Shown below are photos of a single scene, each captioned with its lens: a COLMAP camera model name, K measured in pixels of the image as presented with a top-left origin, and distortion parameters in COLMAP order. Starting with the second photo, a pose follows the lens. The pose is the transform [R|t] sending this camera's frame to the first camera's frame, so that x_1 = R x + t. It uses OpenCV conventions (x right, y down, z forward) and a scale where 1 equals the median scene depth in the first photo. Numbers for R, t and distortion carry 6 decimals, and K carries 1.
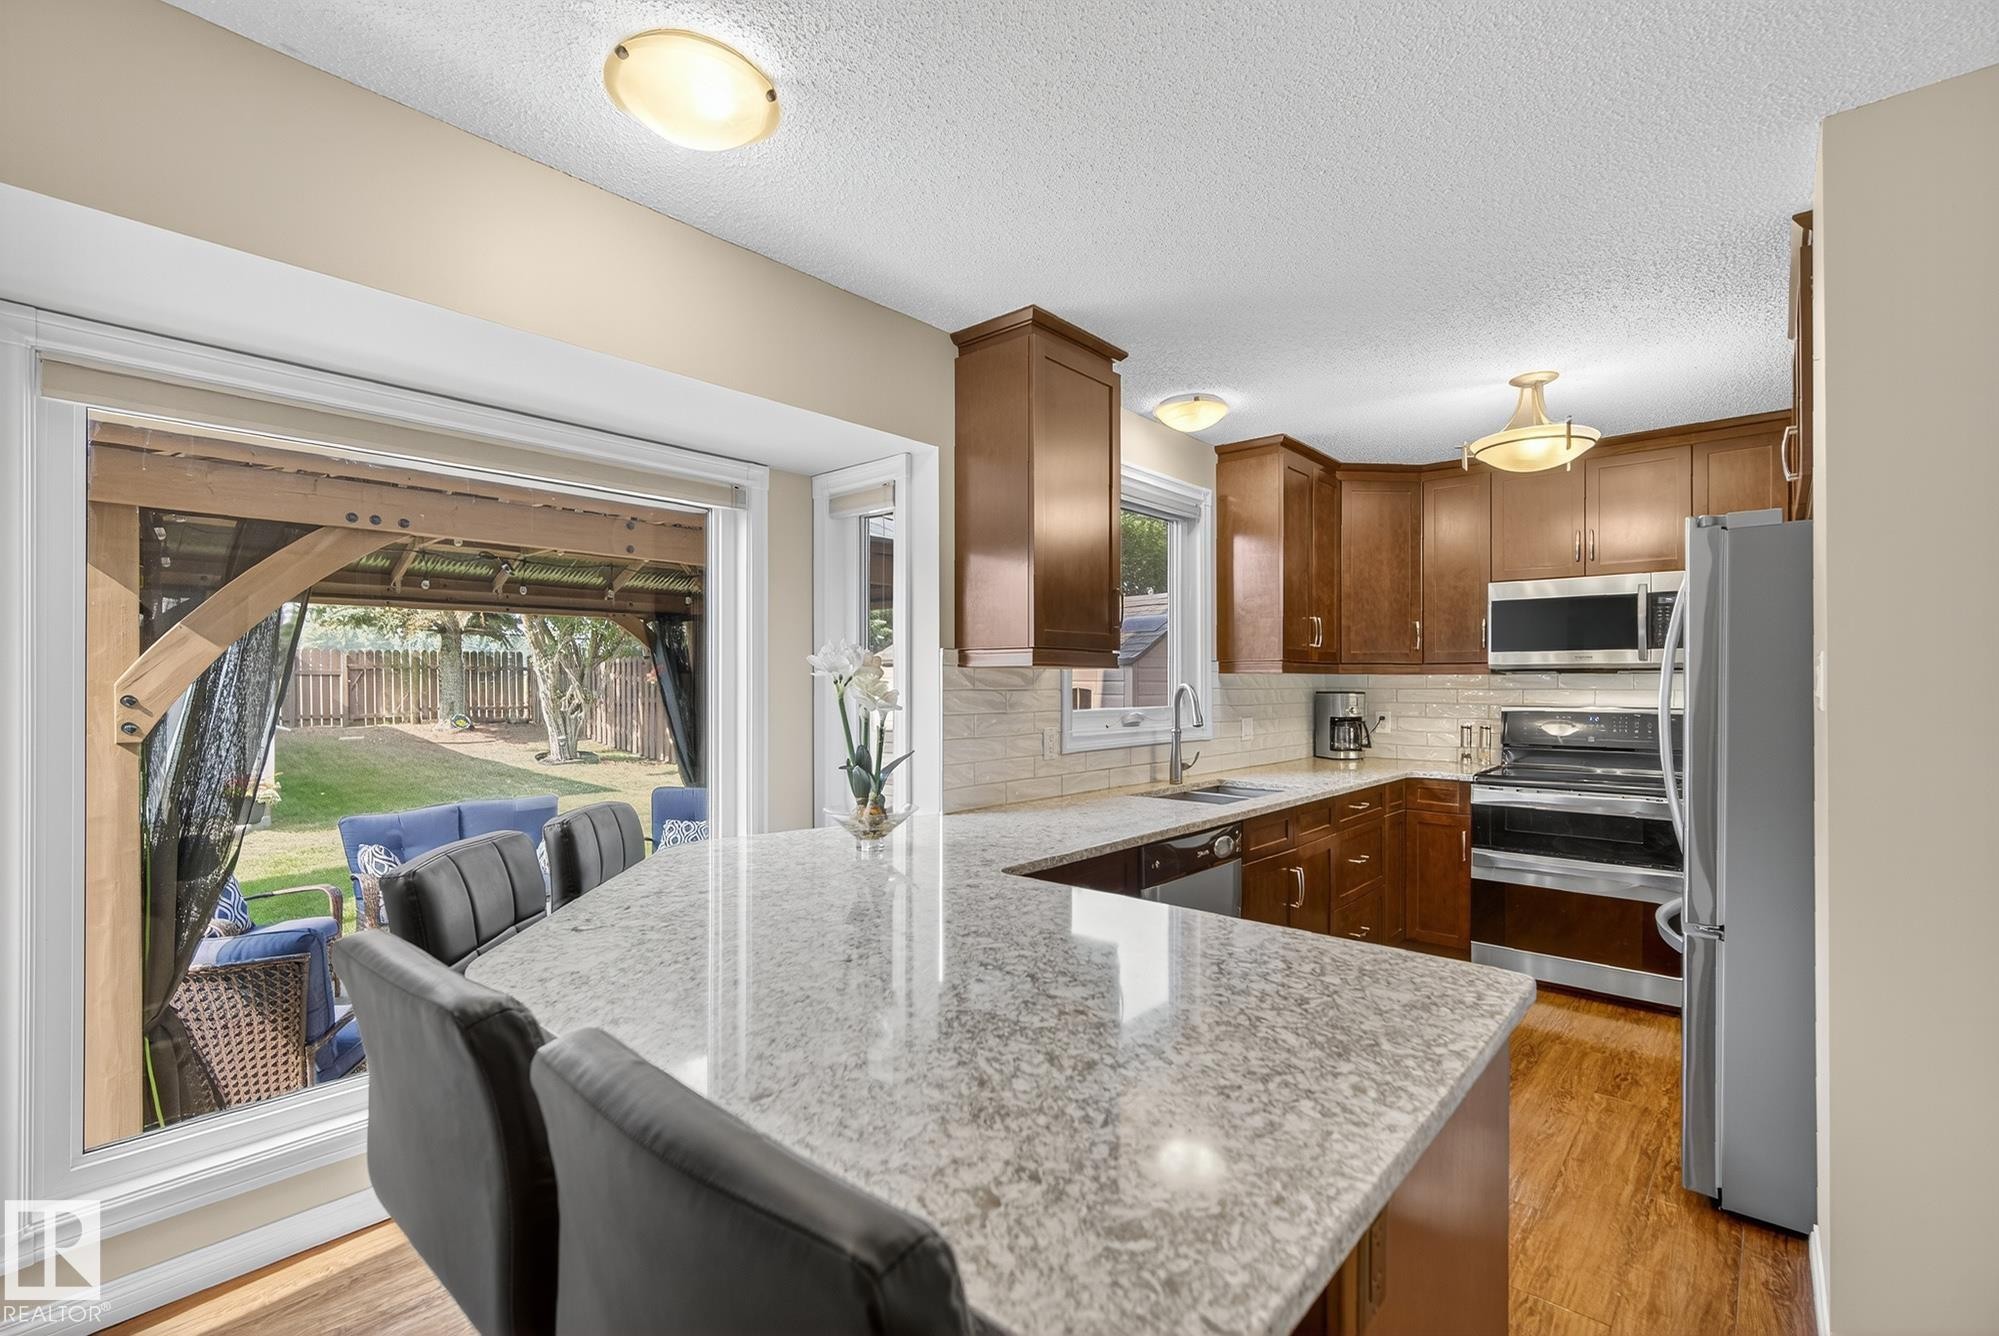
lens RADIAL K [[878.5, 0, 1005.5], [0, 878.5, 680.7], [0, 0, 1]] dist [-0.014857, 0.000423]
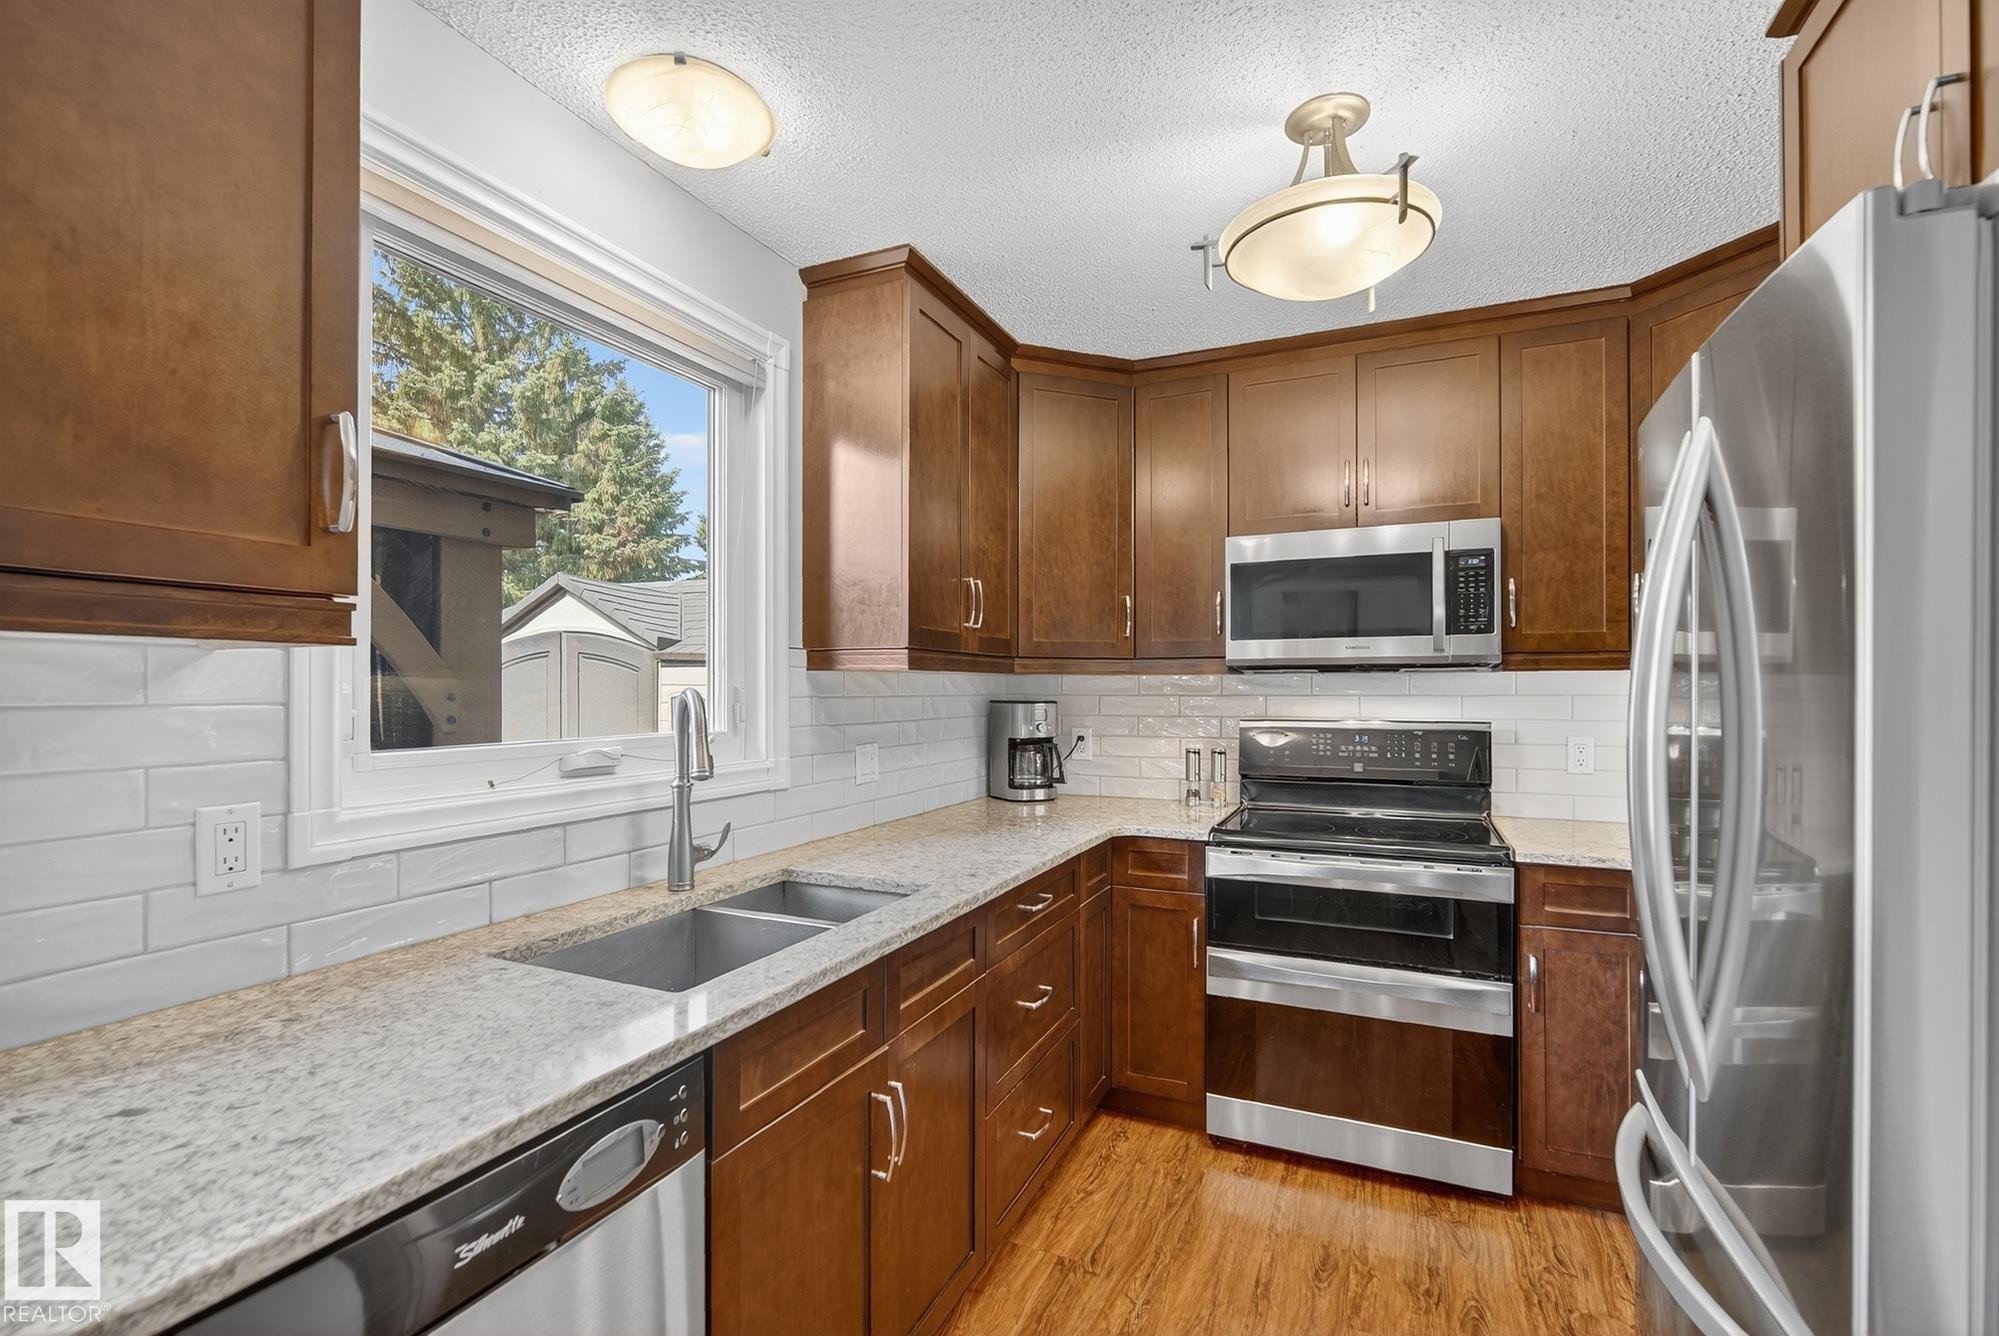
lens RADIAL K [[878.5, 0, 1005.1], [0, 878.5, 687.8], [0, 0, 1]] dist [-0.014857, 0.000423]
pose [[0.954657, -0.002293, 0.297699, 0.194344], [0.002073, 0.999997, 0.001055, 0.002305], [-0.297701, -0.000390, 0.954659, 0.415084]]
